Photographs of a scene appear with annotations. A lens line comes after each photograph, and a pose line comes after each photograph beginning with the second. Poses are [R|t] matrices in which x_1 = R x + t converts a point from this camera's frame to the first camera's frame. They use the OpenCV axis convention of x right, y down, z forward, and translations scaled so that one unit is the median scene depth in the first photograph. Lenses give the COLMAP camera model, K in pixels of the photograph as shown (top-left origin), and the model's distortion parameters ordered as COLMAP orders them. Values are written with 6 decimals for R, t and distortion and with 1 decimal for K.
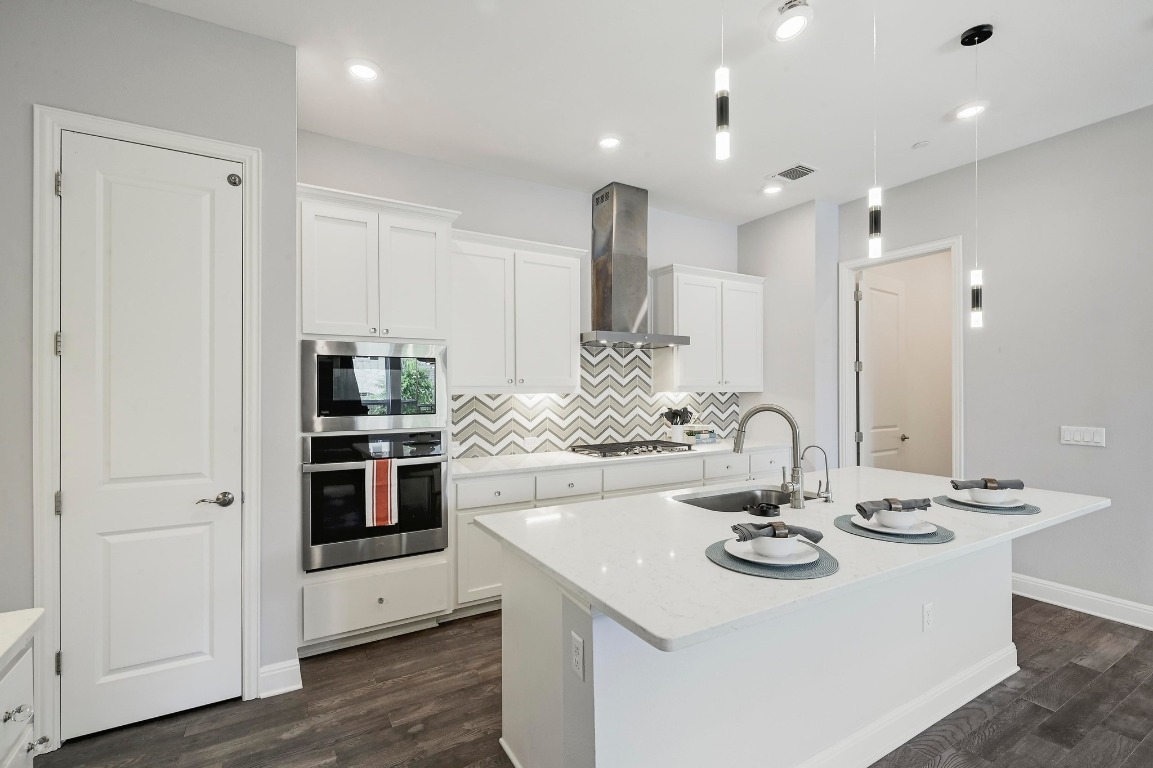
lens RADIAL K [[527.5, 0, 577.1], [0, 527.5, 386.8], [0, 0, 1]] dist [0.000435, 0.000192]
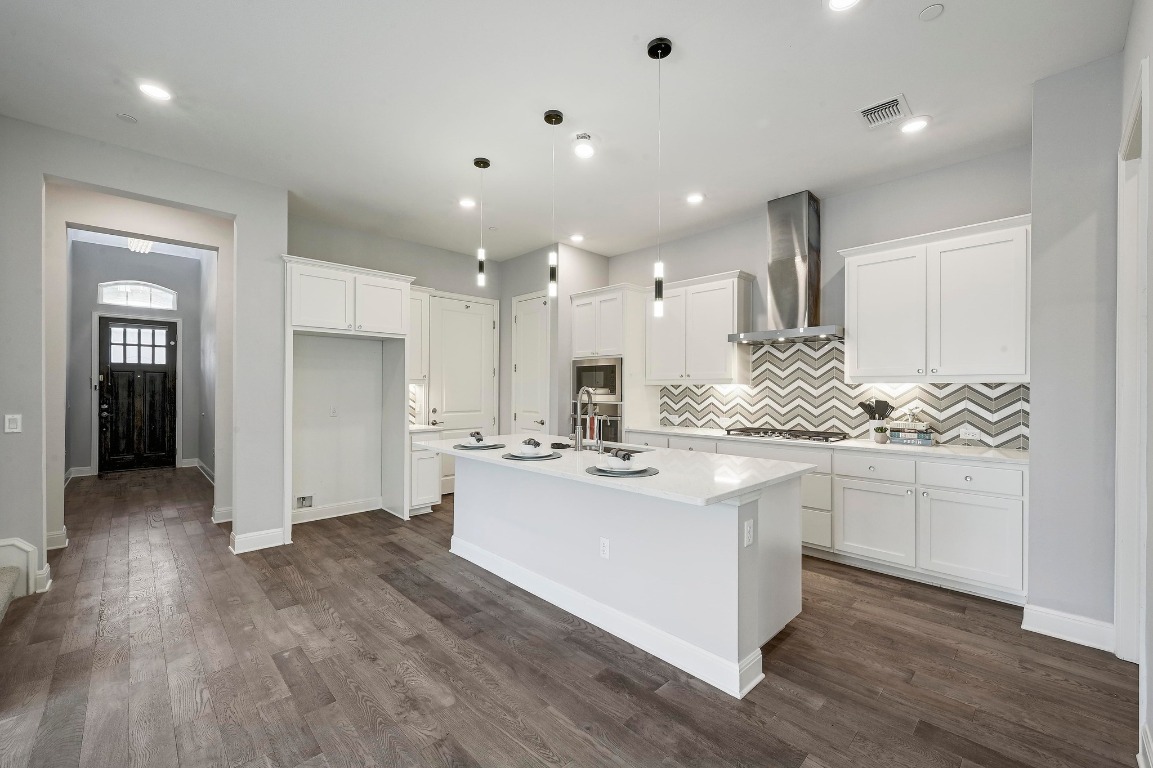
lens RADIAL K [[463.7, 0, 578.7], [0, 463.7, 387.3], [0, 0, 1]] dist [-0.000546, -0.000215]
pose [[0.230180, 0.001622, -0.973147, 0.978798], [0.002239, 0.999995, 0.002196, 0.015784], [0.973146, -0.002685, 0.230175, 0.369677]]
